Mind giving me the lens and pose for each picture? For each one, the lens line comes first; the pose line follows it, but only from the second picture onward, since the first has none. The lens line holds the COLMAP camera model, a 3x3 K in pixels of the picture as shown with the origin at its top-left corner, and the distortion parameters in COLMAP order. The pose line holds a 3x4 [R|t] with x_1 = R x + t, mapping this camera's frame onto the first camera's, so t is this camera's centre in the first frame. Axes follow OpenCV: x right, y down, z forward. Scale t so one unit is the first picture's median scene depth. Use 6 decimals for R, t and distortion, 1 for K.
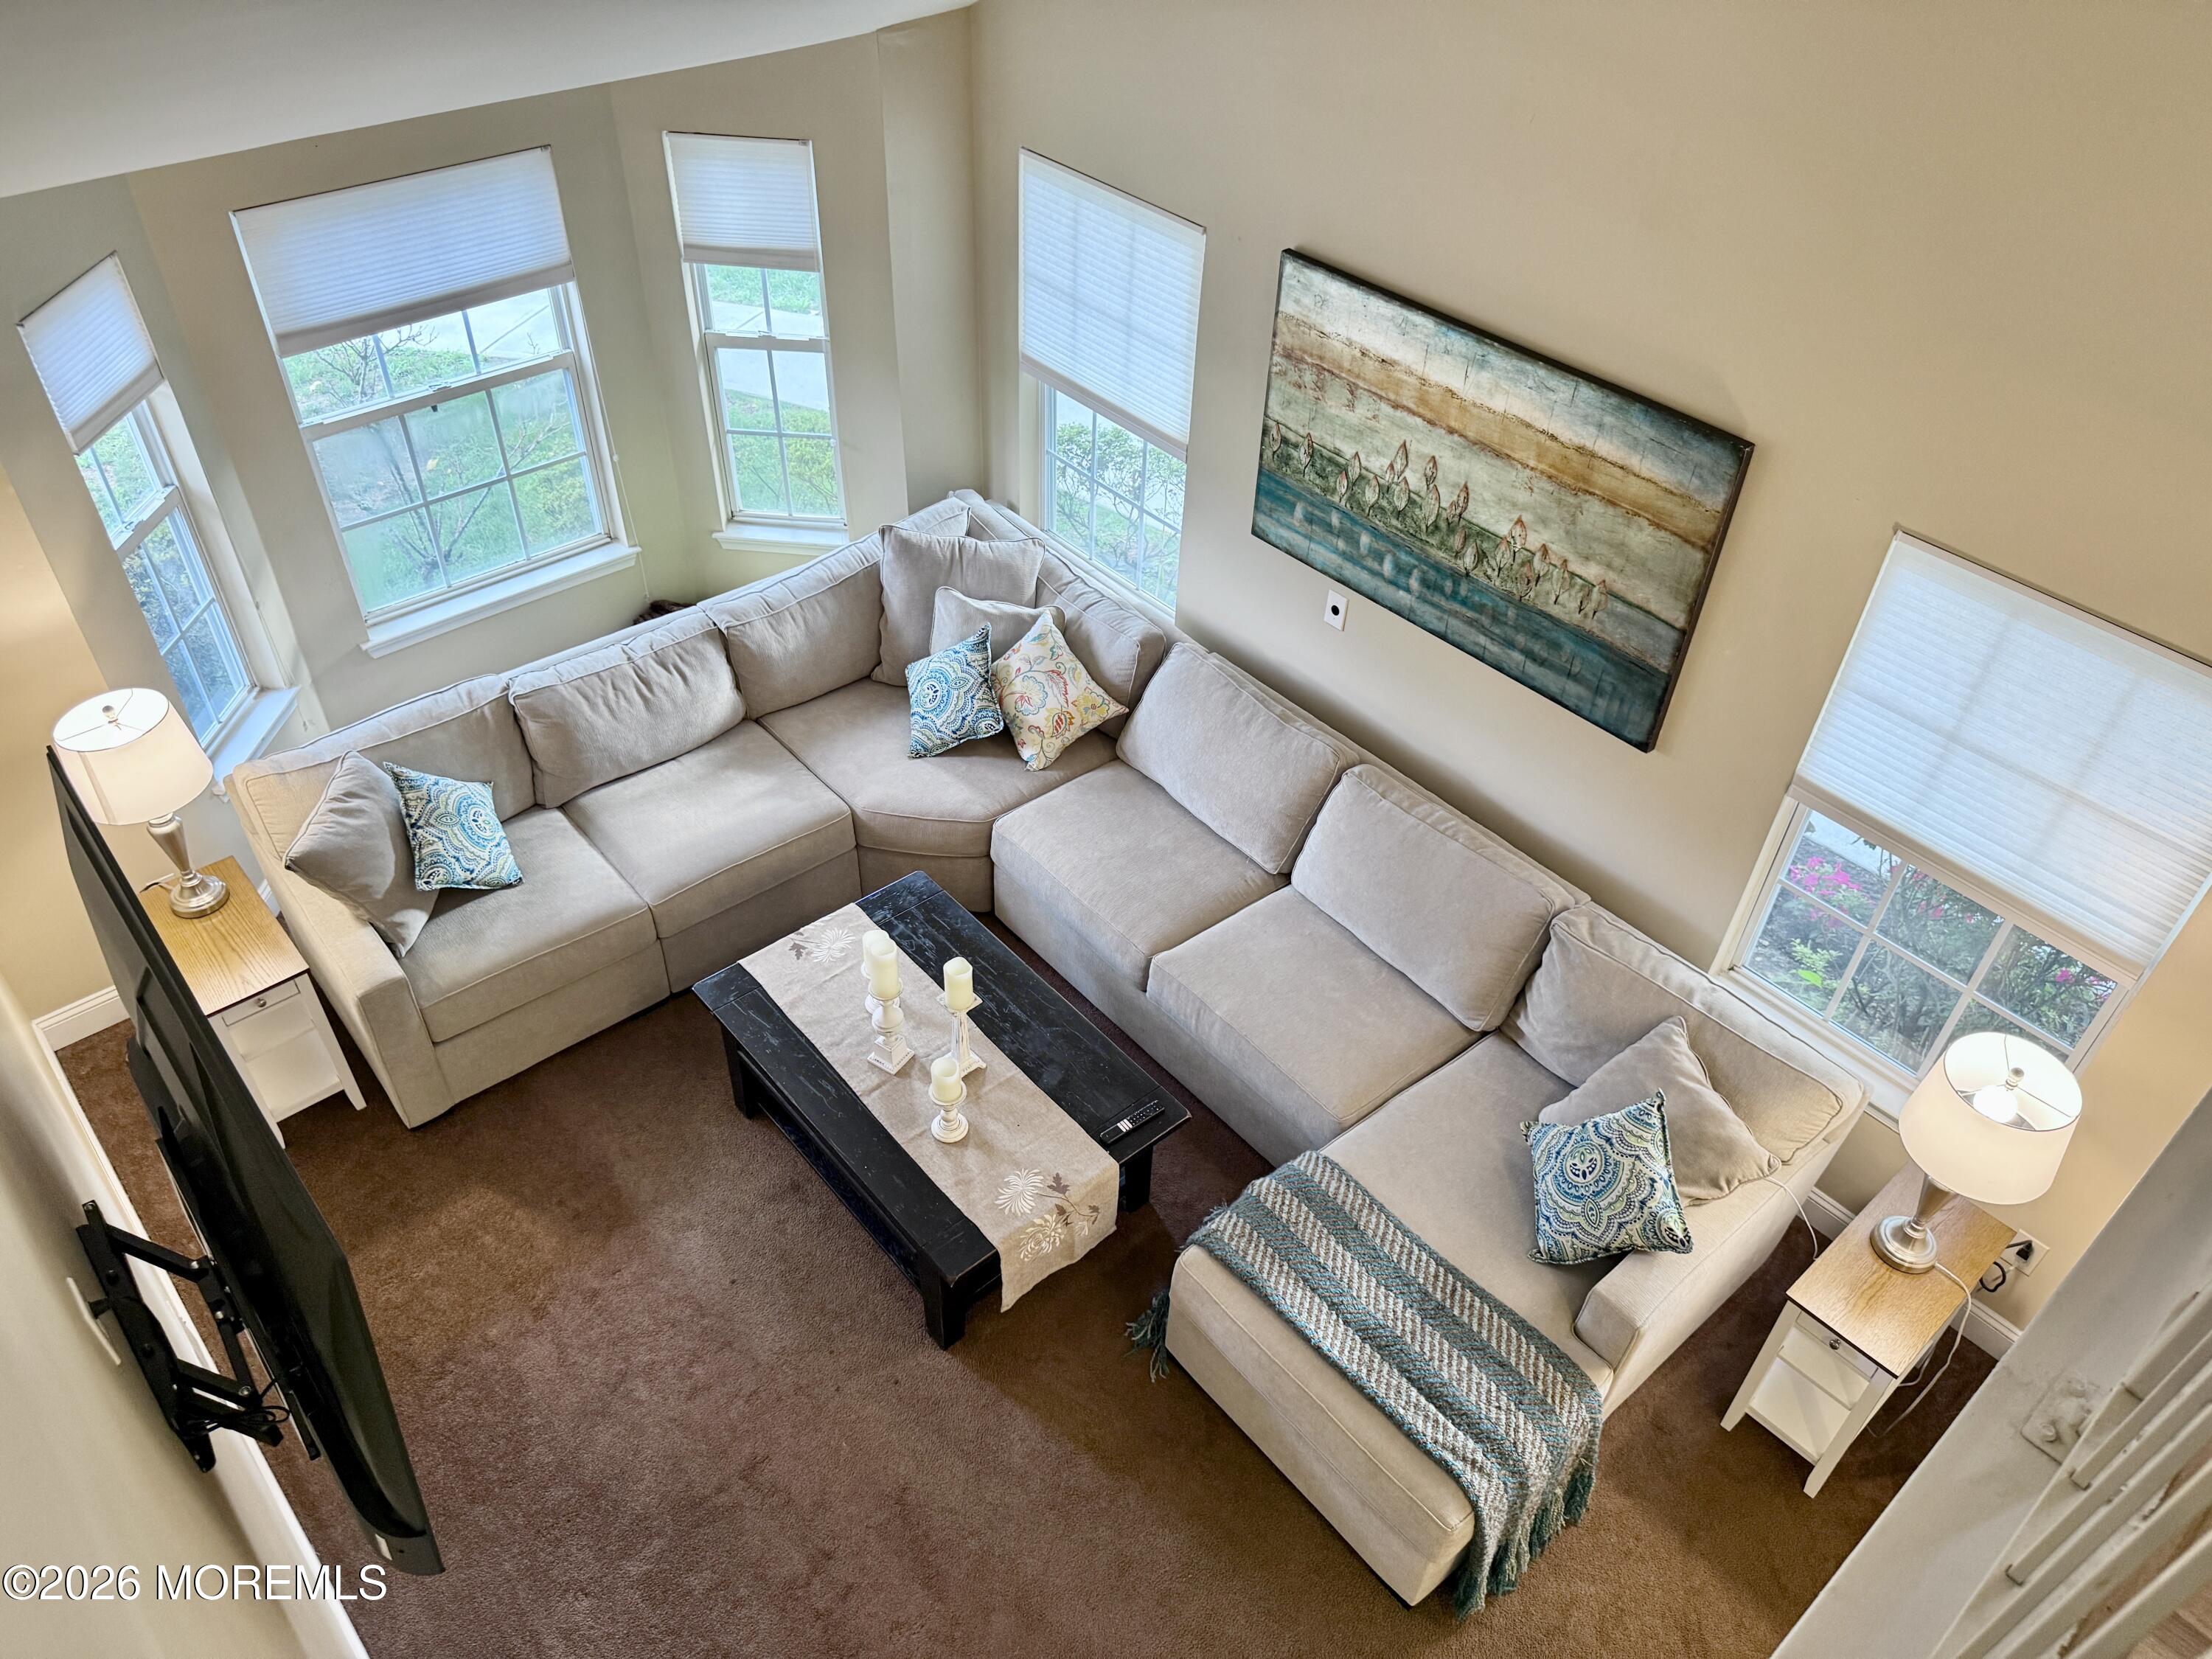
lens RADIAL K [[1536.9, 0, 1121.6], [0, 1536.9, 852.1], [0, 0, 1]] dist [0.127365, -0.233335]
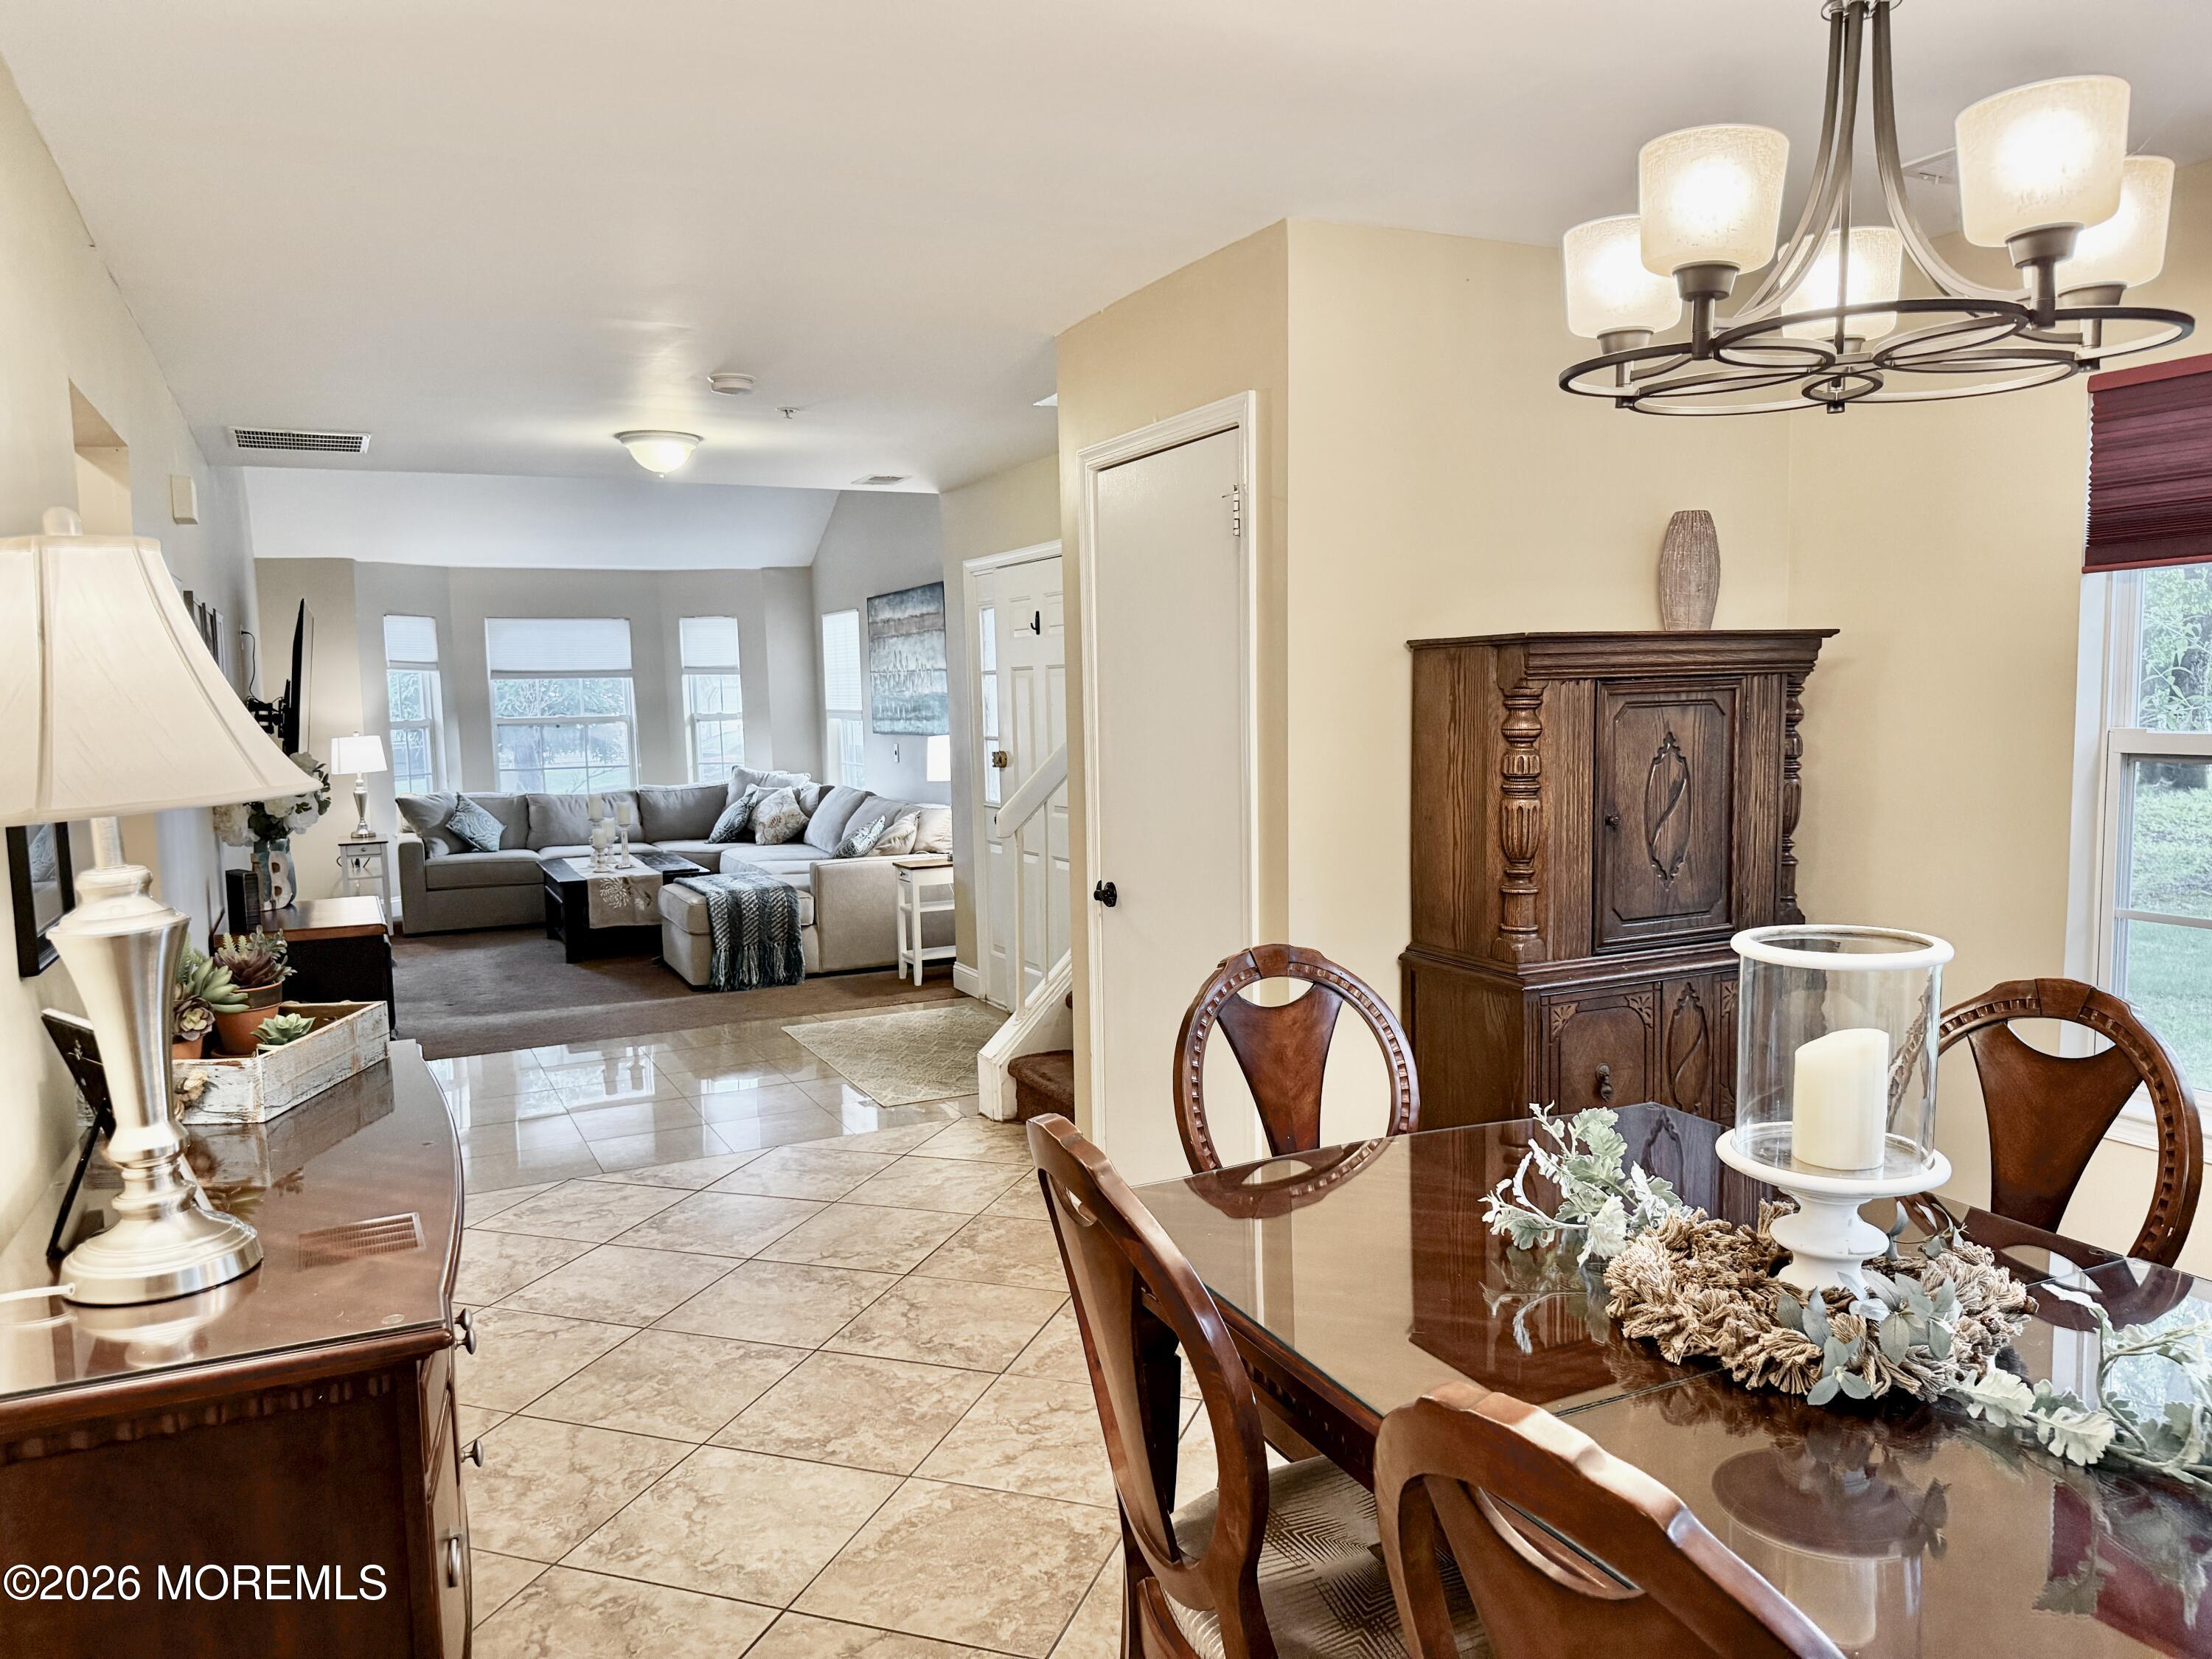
lens RADIAL K [[1515.5, 0, 1103.5], [0, 1515.5, 847.1], [0, 0, 1]] dist [0.109825, -0.132686]
pose [[0.960888, -0.033855, -0.274860, 1.063667], [-0.135867, 0.807215, -0.574407, 1.186738], [0.241317, 0.589286, 0.771044, -0.463095]]
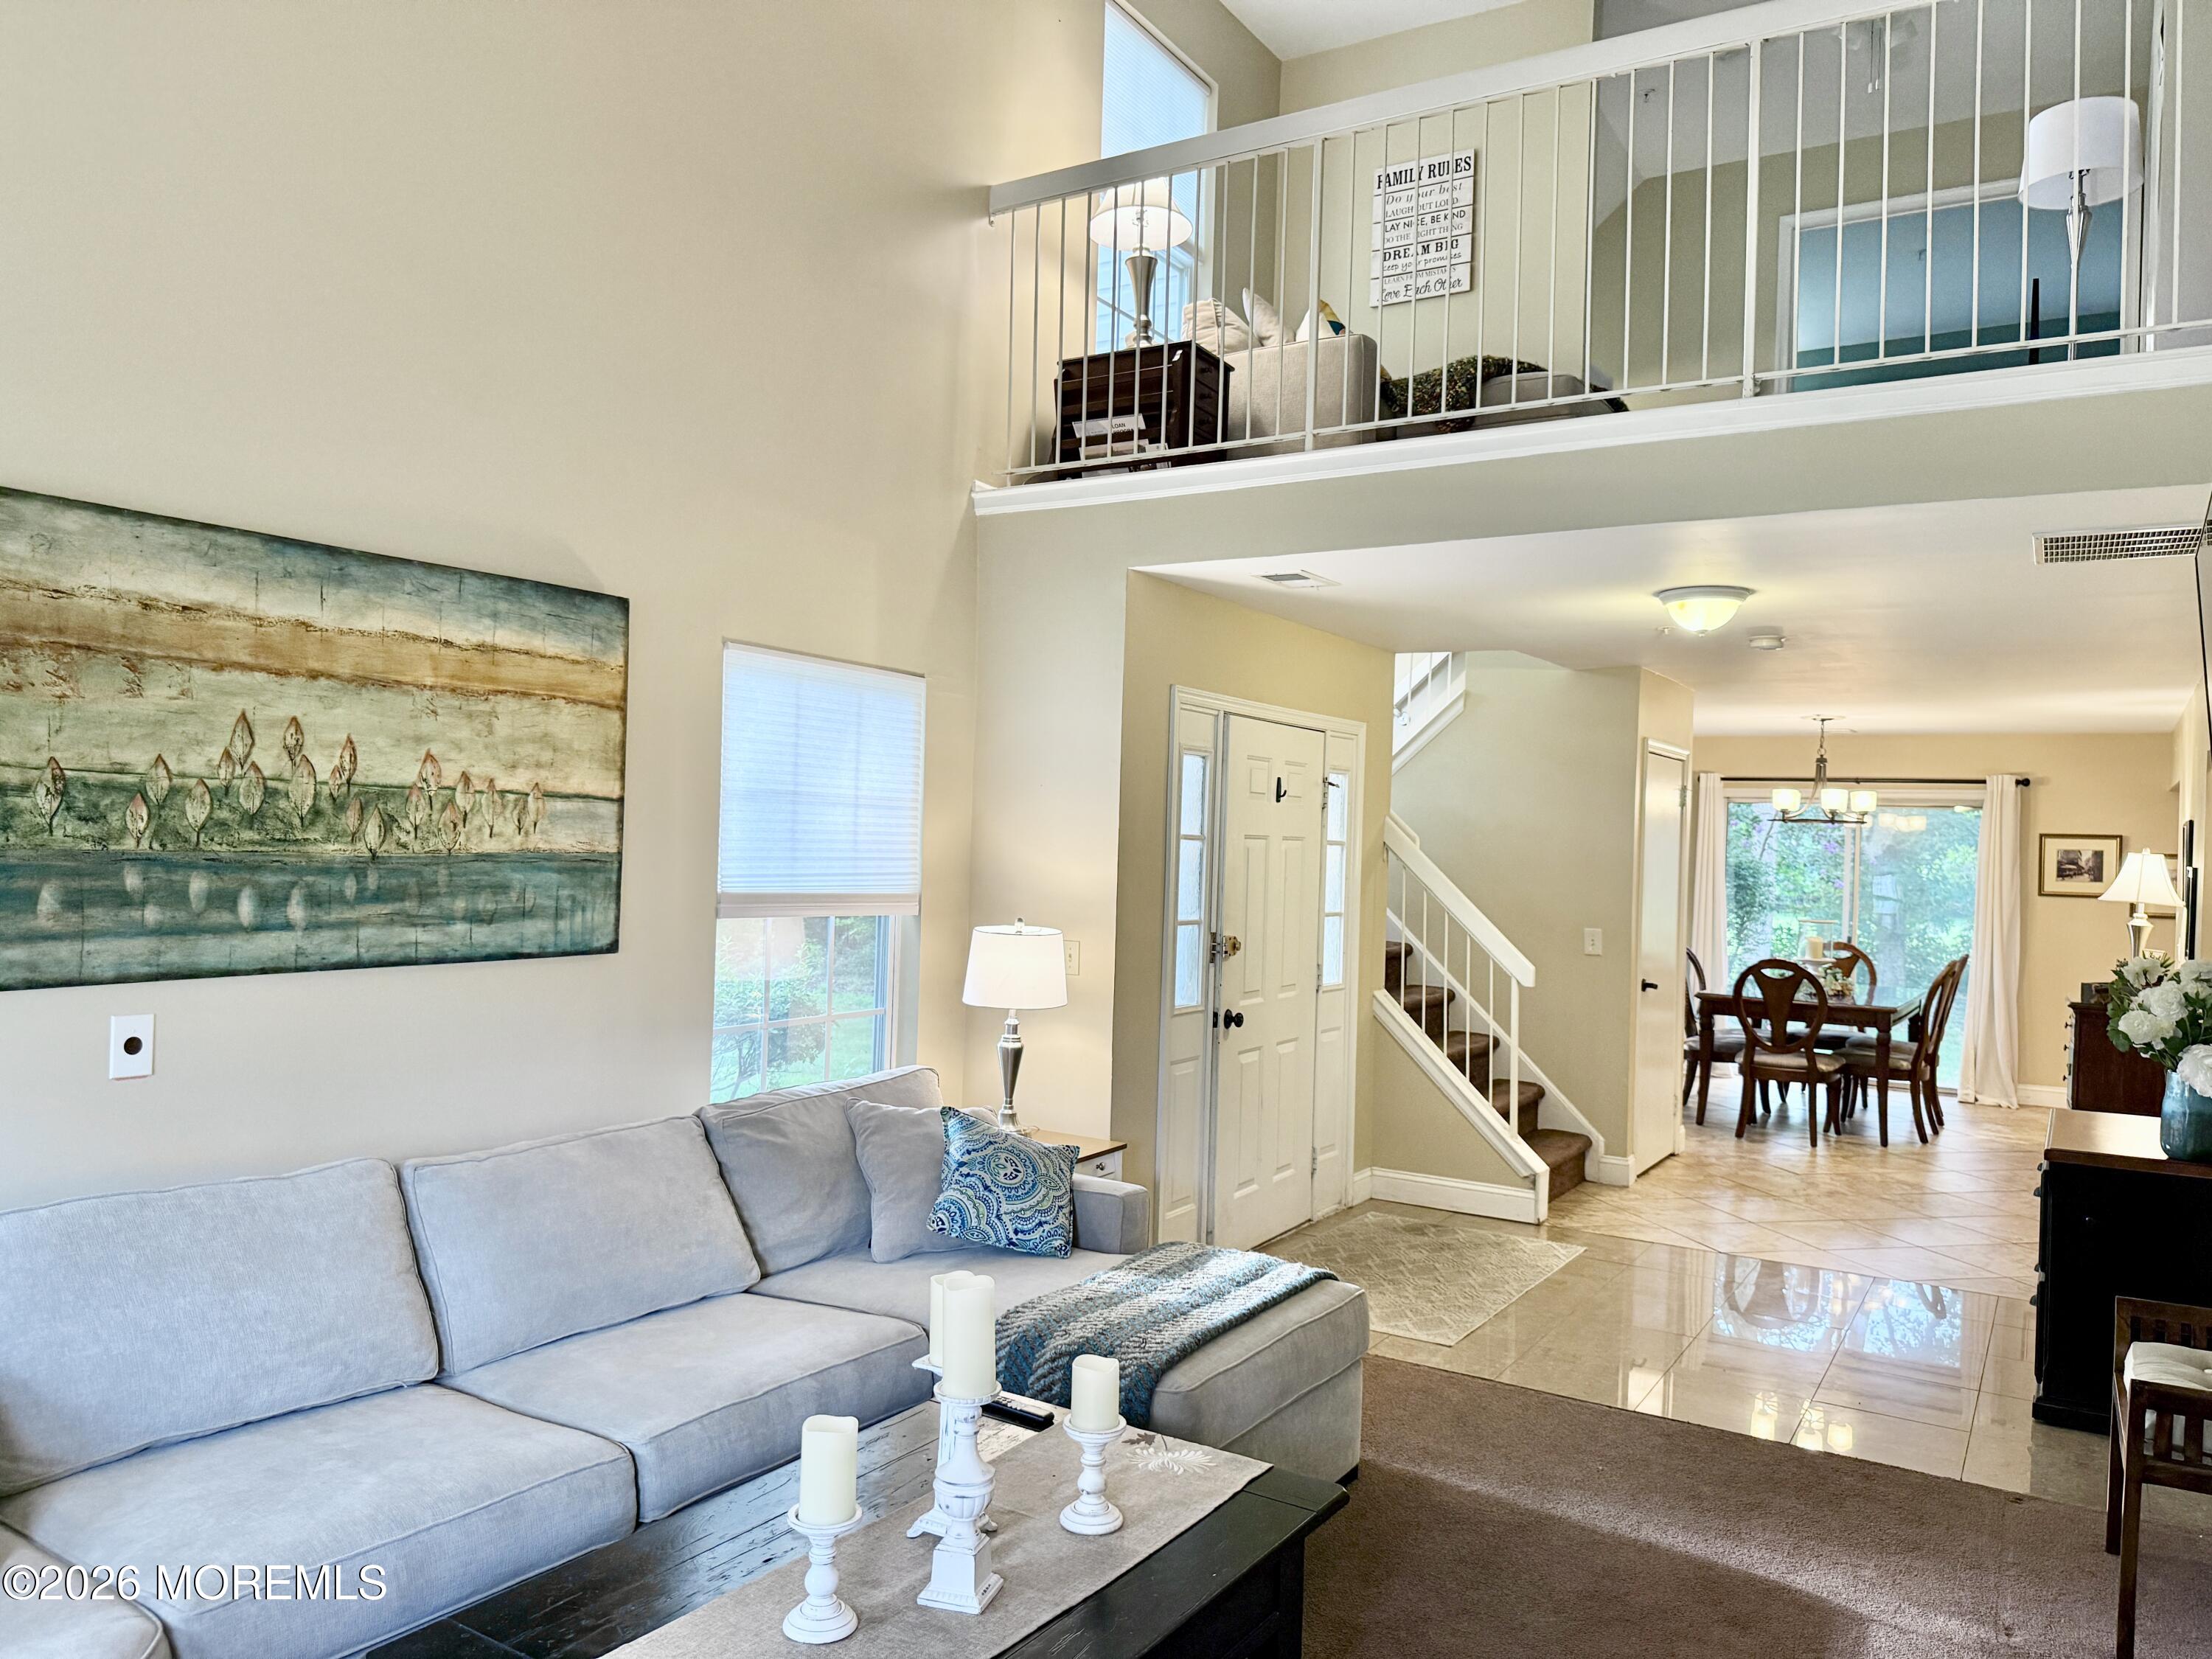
lens RADIAL K [[1556.0, 0, 1115.8], [0, 1556.0, 841.8], [0, 0, 1]] dist [0.048165, -0.074205]
pose [[-0.278125, -0.045626, 0.959461, -0.617028], [0.613465, 0.760180, 0.213978, -0.124731], [-0.739126, 0.648108, -0.183435, 0.861032]]
